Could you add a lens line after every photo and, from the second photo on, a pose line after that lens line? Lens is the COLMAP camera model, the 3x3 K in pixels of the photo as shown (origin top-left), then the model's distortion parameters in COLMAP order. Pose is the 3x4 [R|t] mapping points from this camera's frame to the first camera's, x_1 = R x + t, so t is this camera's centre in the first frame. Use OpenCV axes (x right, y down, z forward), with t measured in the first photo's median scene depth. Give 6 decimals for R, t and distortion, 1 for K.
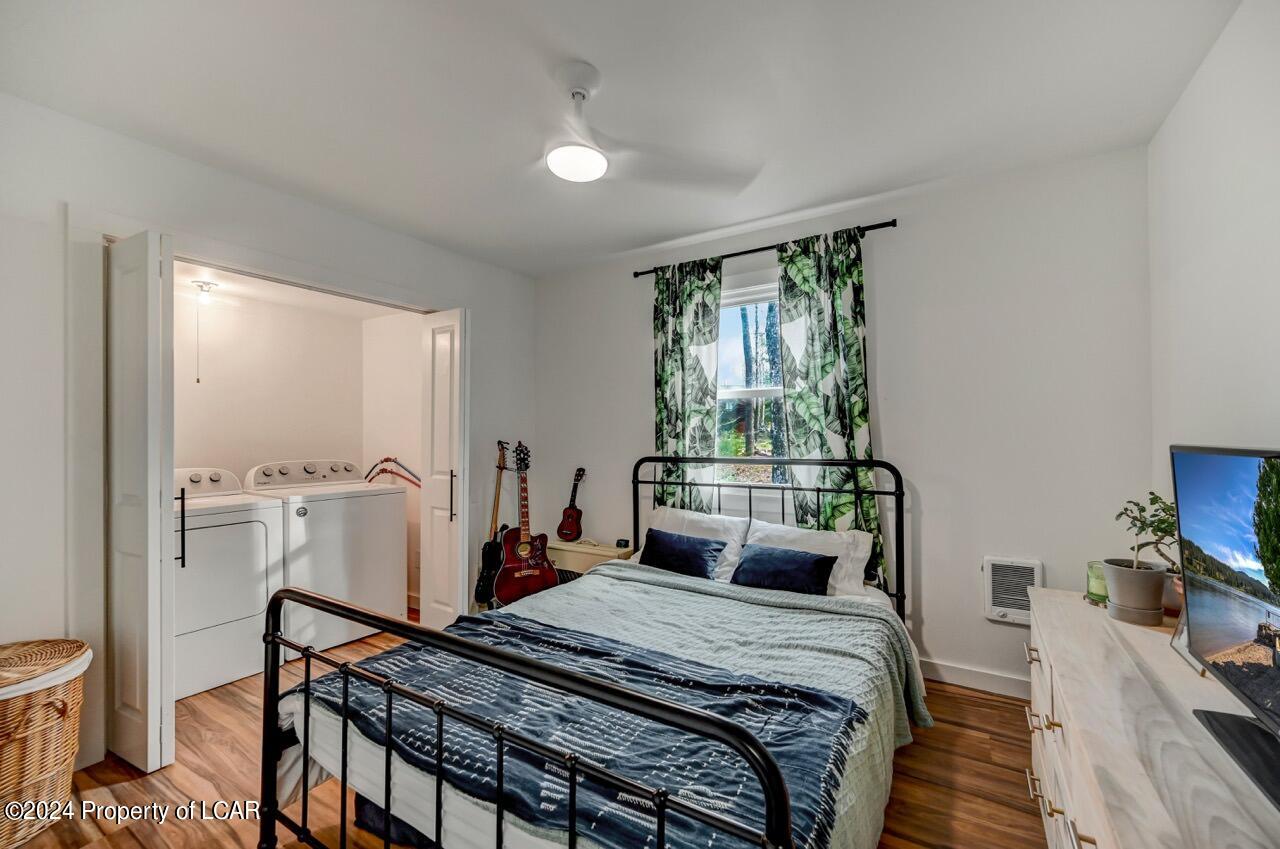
lens RADIAL K [[513.4, 0, 643.1], [0, 513.4, 430.5], [0, 0, 1]] dist [-0.000740, -0.000072]
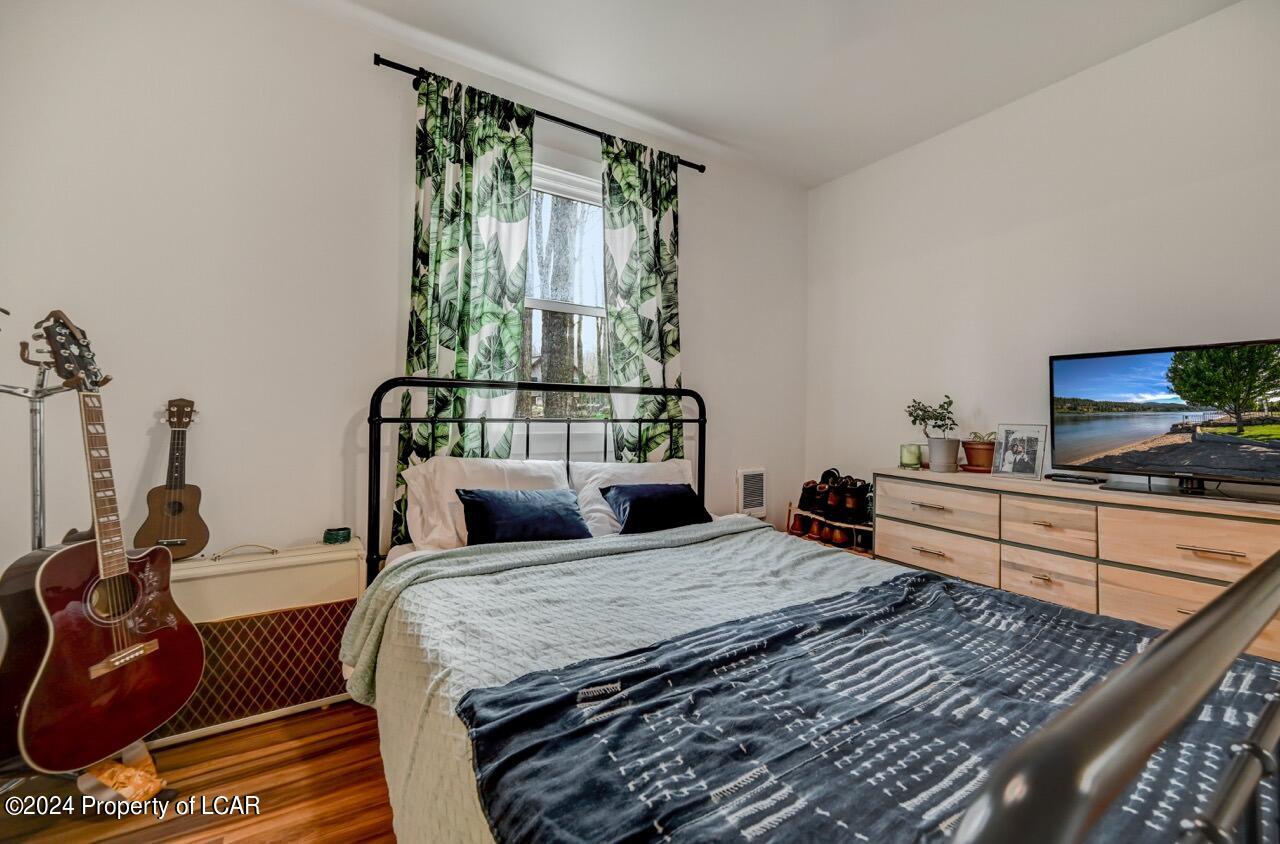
lens RADIAL K [[527.5, 0, 642.5], [0, 527.5, 410.1], [0, 0, 1]] dist [-0.000650, -0.000097]
pose [[0.426600, 0.024054, 0.904120, -0.493537], [-0.022543, 0.999619, -0.015958, 0.108298], [-0.904159, -0.013574, 0.426980, 0.571982]]
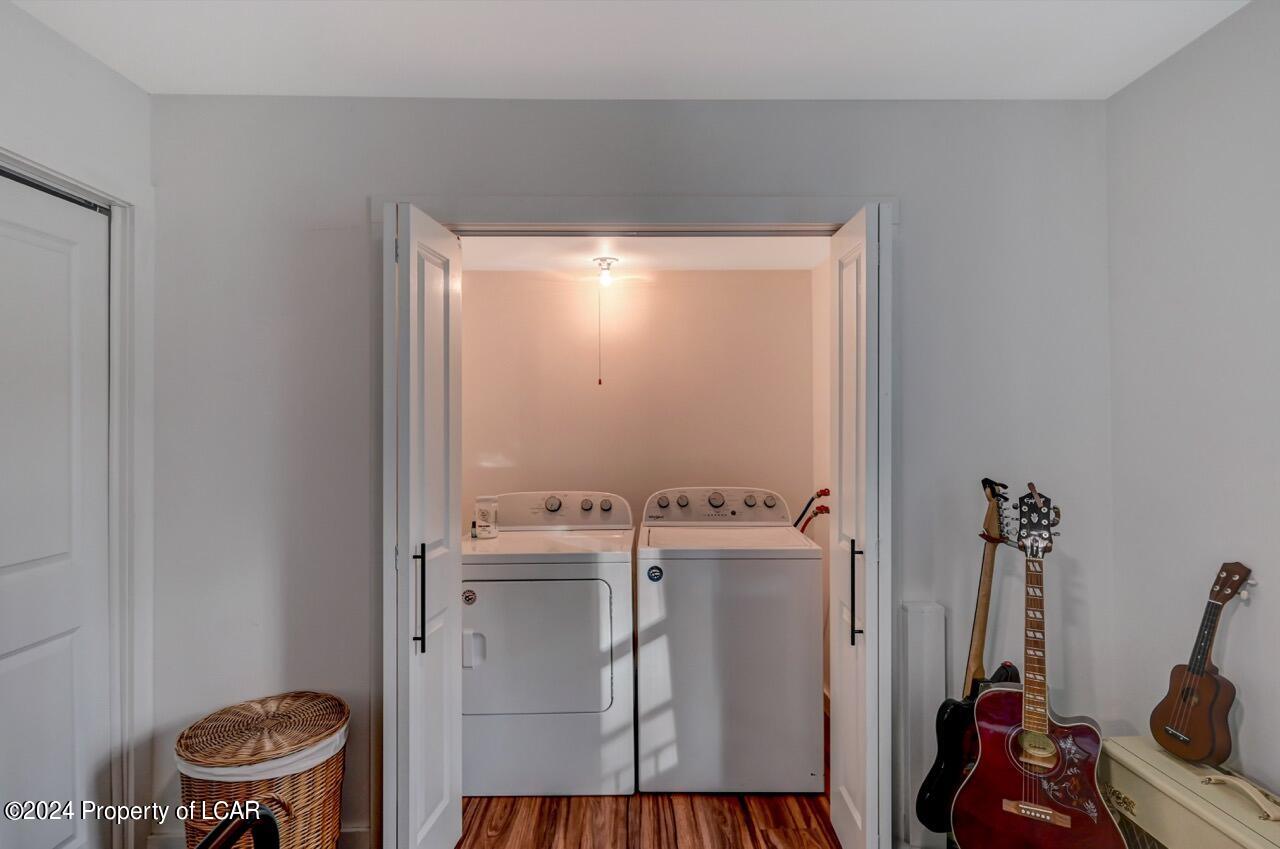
lens RADIAL K [[665.6, 0, 640.0], [0, 665.6, 424.5], [0, 0, 1]] dist [0.001529, 0.000630]
pose [[0.561566, -0.000589, -0.827432, 0.041197], [0.010339, 0.999927, 0.006305, -0.042398], [0.827367, -0.012096, 0.561531, 0.523466]]
